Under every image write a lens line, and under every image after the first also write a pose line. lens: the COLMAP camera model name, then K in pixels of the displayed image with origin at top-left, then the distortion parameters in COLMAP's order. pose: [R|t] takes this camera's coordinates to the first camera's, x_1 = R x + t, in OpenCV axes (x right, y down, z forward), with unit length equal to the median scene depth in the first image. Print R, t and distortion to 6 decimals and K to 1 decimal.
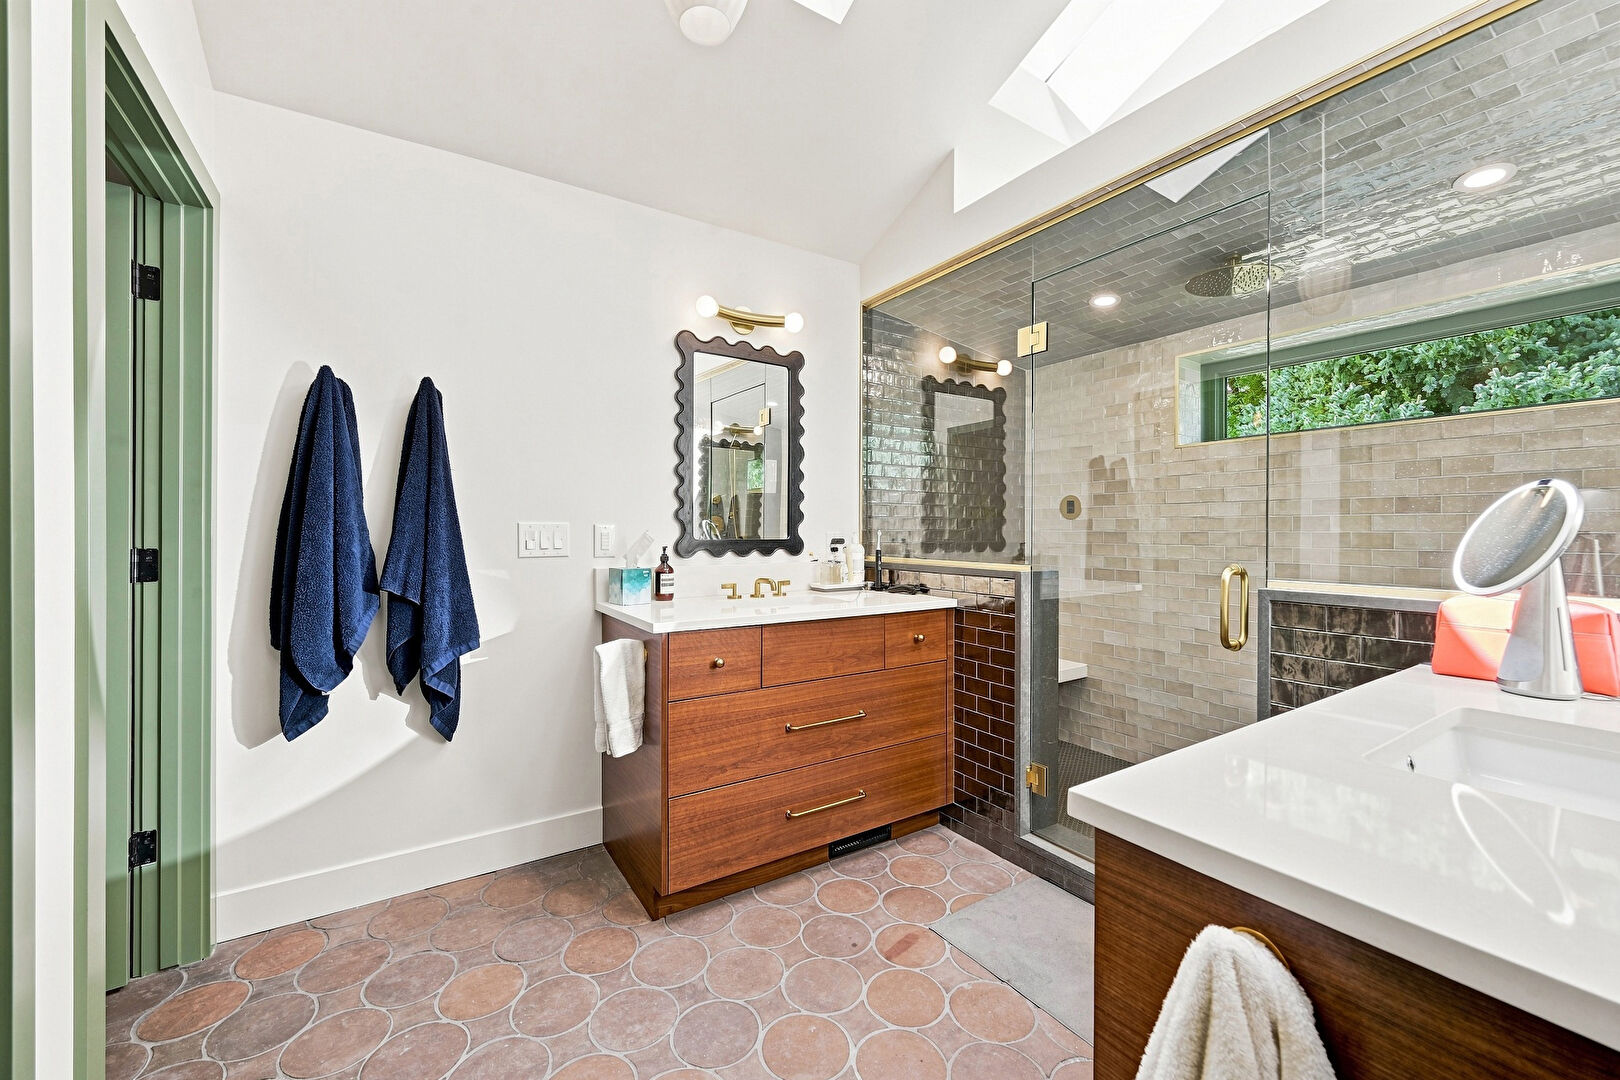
lens RADIAL K [[652.5, 0, 809.5], [0, 652.5, 531.4], [0, 0, 1]] dist [0.000244, 0.000072]
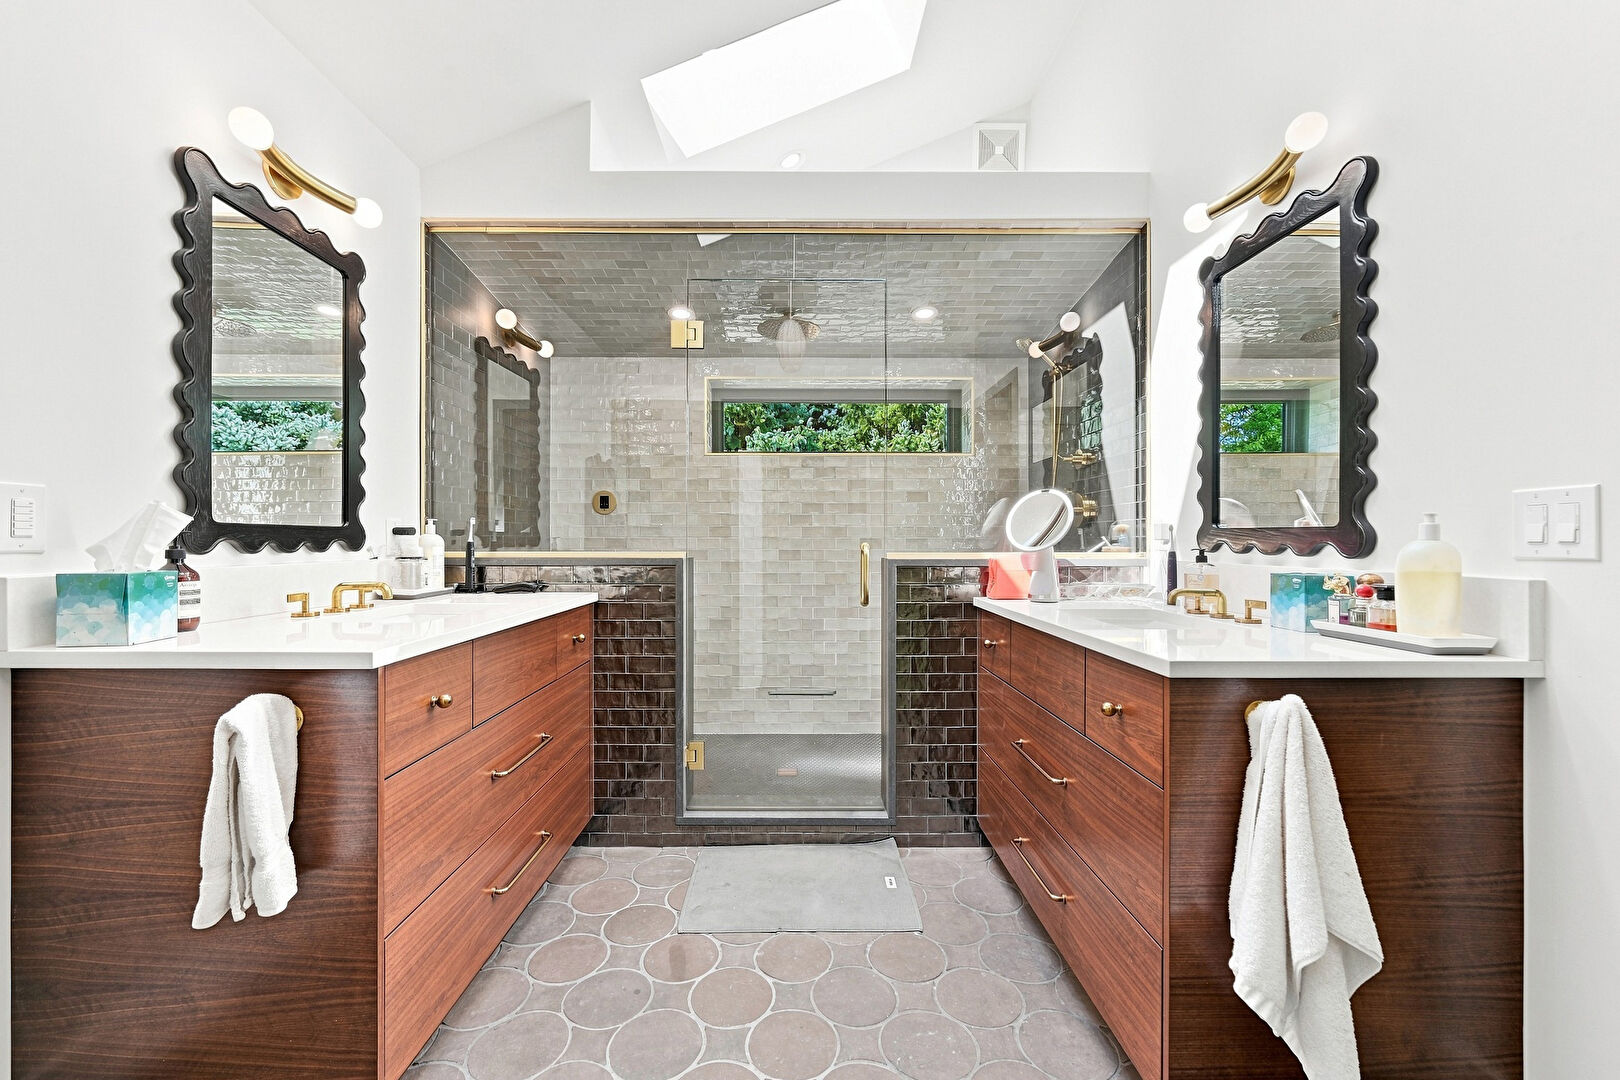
lens RADIAL K [[648.5, 0, 810.0], [0, 648.5, 540.0], [0, 0, 1]] dist [-0.007478, -0.000041]
pose [[0.529999, -0.000841, 0.847998, -0.377458], [0.001694, 0.999999, -0.000067, 0.029241], [-0.847997, 0.001473, 0.529999, 0.254662]]
